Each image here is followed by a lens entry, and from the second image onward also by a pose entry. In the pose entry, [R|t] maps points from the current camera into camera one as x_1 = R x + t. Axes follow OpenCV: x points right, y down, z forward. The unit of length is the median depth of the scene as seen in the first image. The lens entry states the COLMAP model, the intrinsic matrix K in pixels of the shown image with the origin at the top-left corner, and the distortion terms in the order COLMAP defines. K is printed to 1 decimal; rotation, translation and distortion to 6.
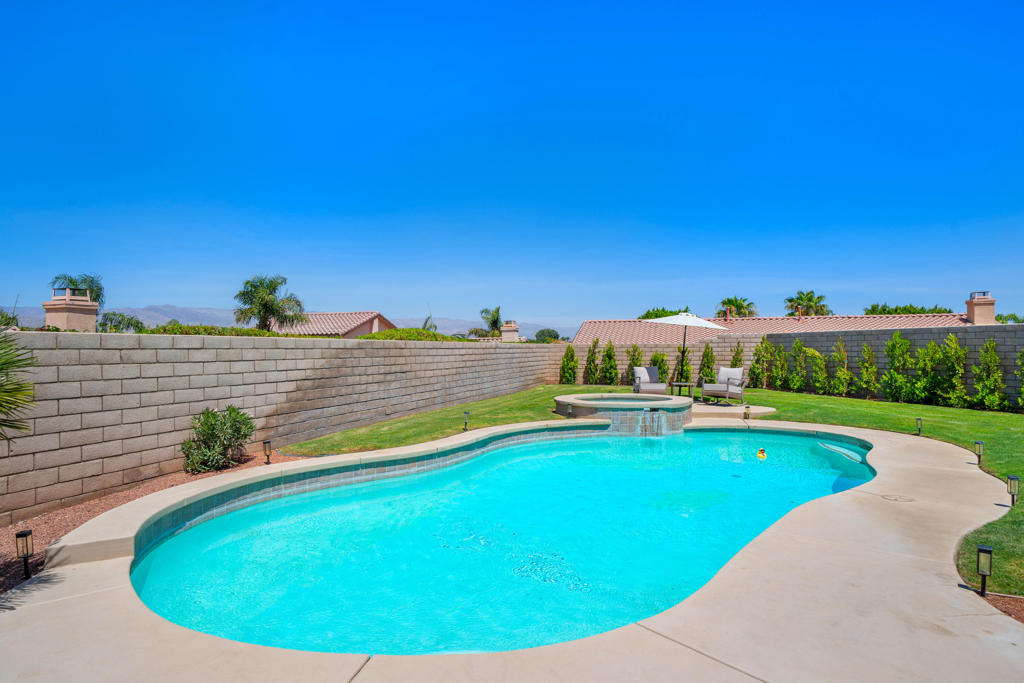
lens RADIAL K [[571.6, 0, 512.6], [0, 571.6, 343.5], [0, 0, 1]] dist [-0.002778, 0.000166]
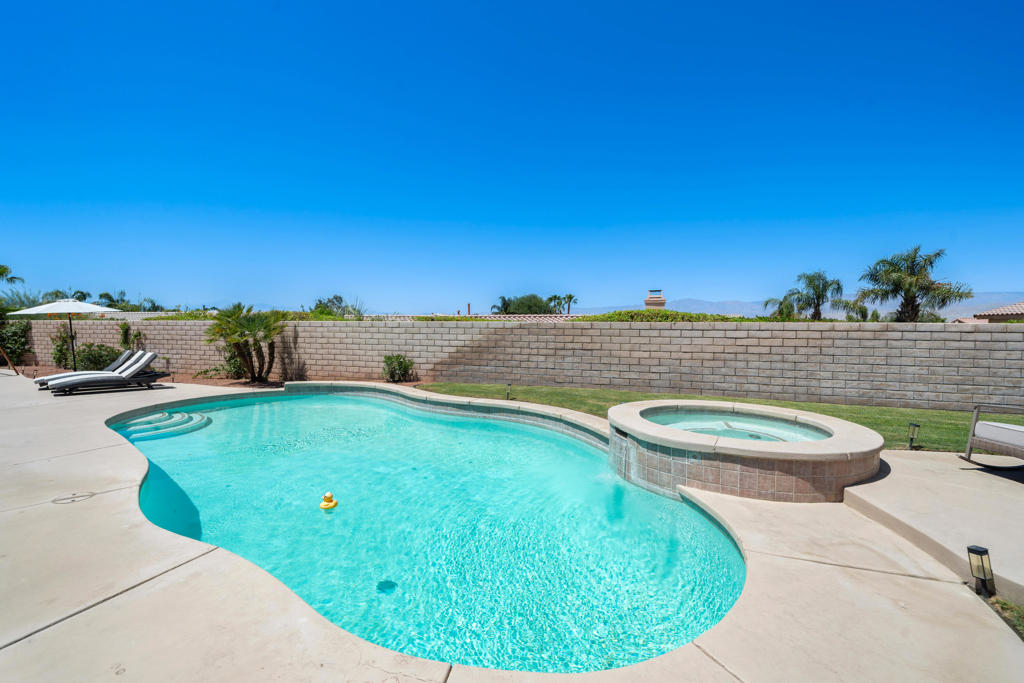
lens RADIAL K [[429.1, 0, 514.7], [0, 429.1, 337.8], [0, 0, 1]] dist [0.000115, 0.000016]
pose [[0.006632, 0.021821, -0.999740, 0.383907], [-0.000471, 0.999762, 0.021818, 0.004597], [0.999978, 0.000326, 0.006640, 0.493945]]
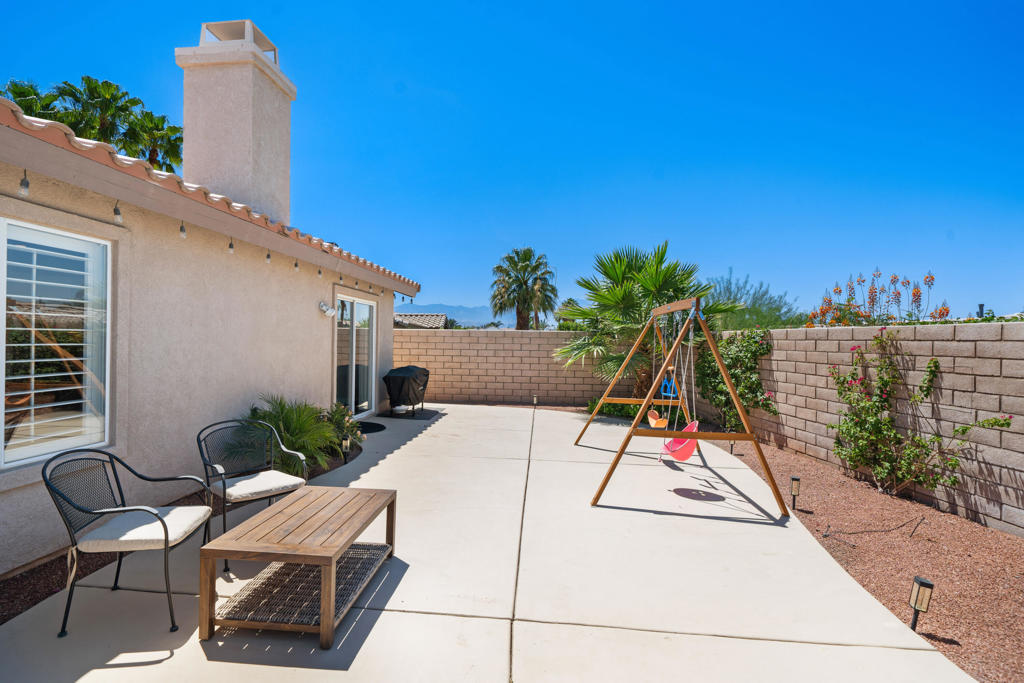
lens RADIAL K [[507.5, 0, 505.0], [0, 507.5, 341.5], [0, 0, 1]] dist [0.000078, -0.000016]
pose [[-0.920761, -0.006138, -0.390078, -0.156367], [-0.006115, 0.999980, -0.001300, 0.000187], [0.390078, 0.001189, -0.920781, -0.211858]]
